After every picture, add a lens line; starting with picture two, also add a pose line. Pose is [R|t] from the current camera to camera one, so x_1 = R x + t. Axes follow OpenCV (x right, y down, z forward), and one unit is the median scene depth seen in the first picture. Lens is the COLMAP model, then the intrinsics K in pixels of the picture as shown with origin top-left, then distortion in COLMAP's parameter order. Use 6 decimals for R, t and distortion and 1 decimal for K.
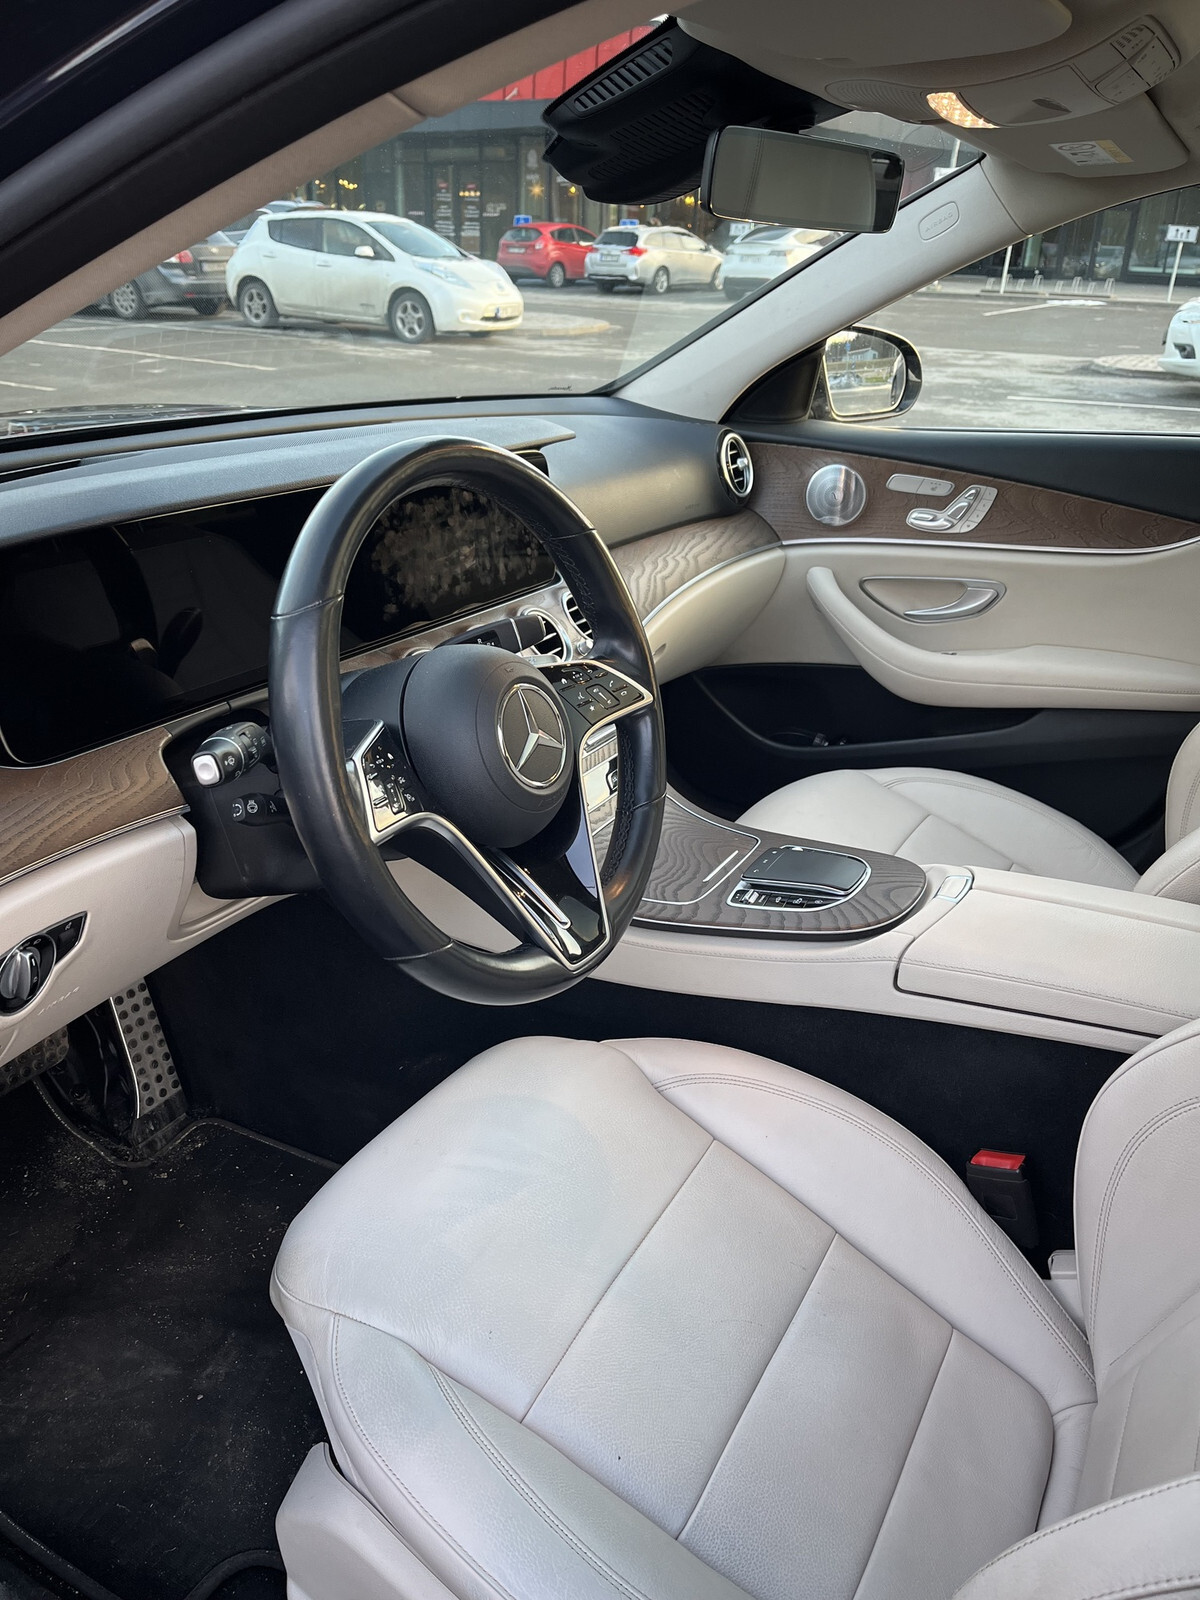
lens RADIAL K [[1229.5, 0, 587.5], [0, 1229.5, 799.1], [0, 0, 1]] dist [0.004933, -0.012120]
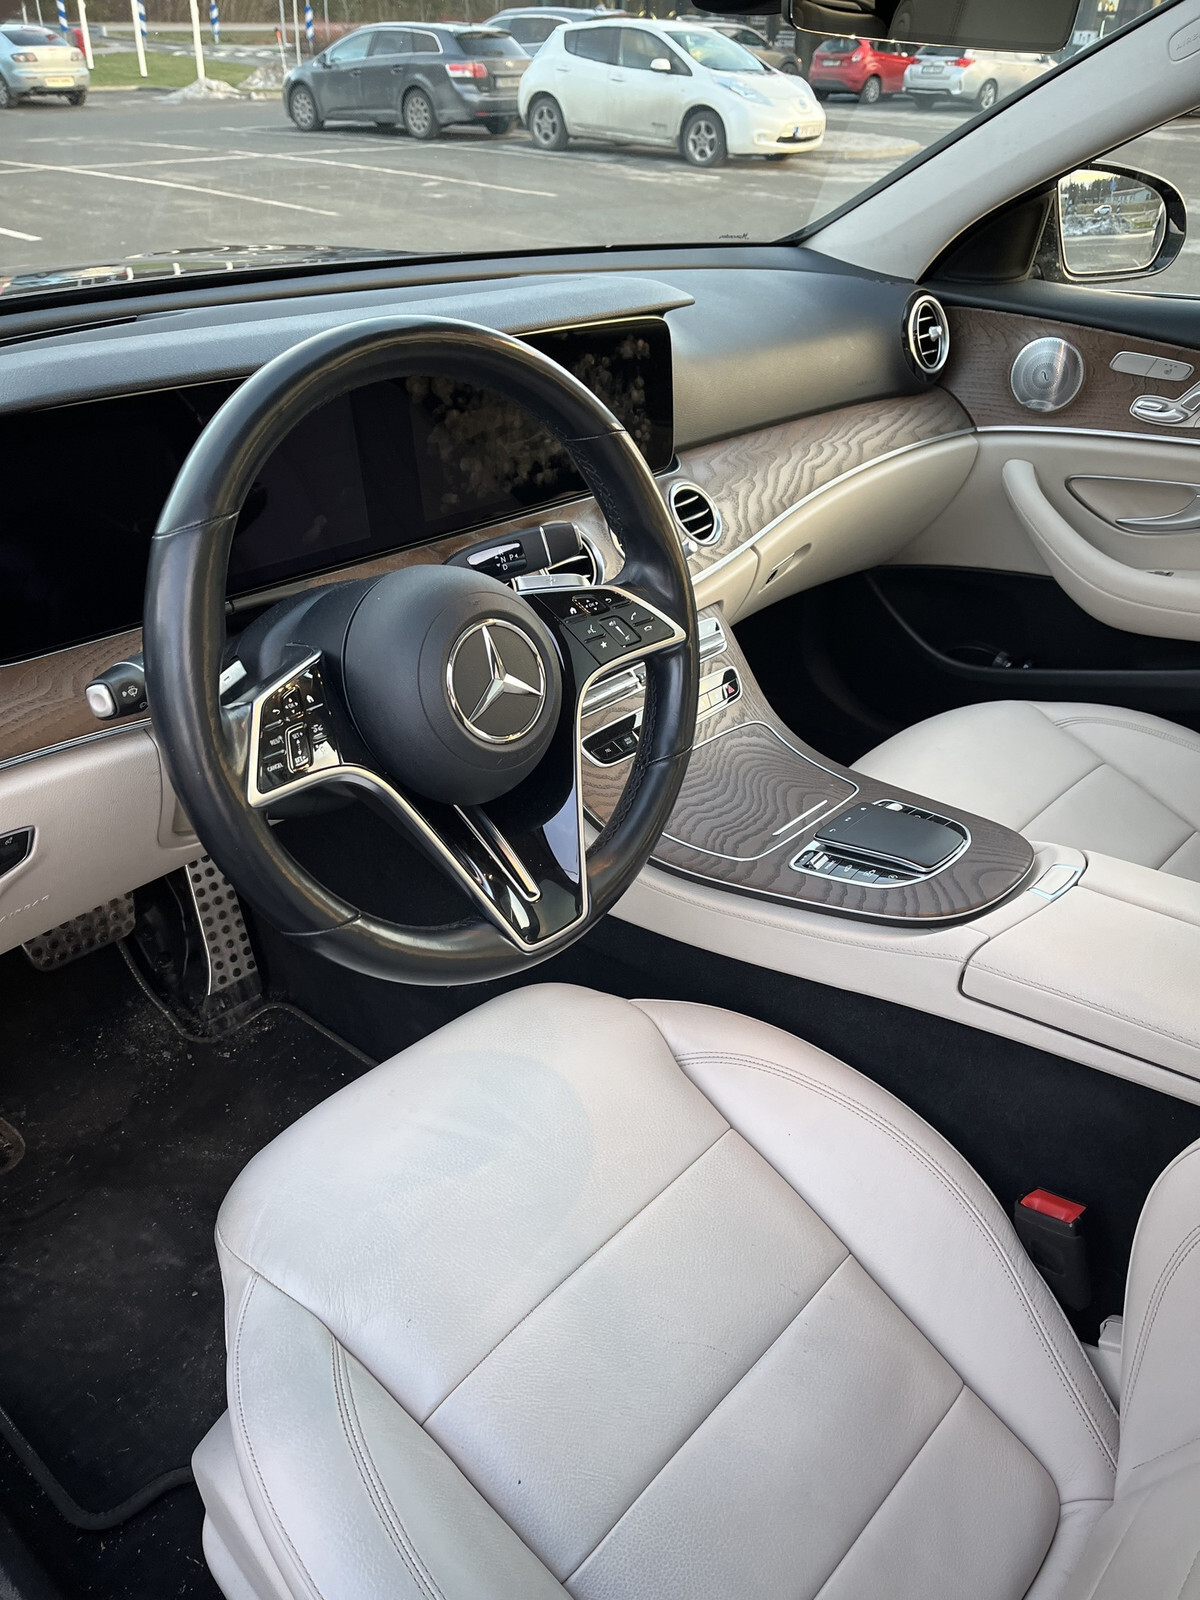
lens RADIAL K [[1229.5, 0, 598.4], [0, 1229.5, 813.1], [0, 0, 1]] dist [0.004933, -0.012120]
pose [[0.976877, 0.106518, -0.185377, 0.090694], [-0.081779, 0.987280, 0.136343, -0.039508], [0.197542, -0.118031, 0.973163, 0.079747]]
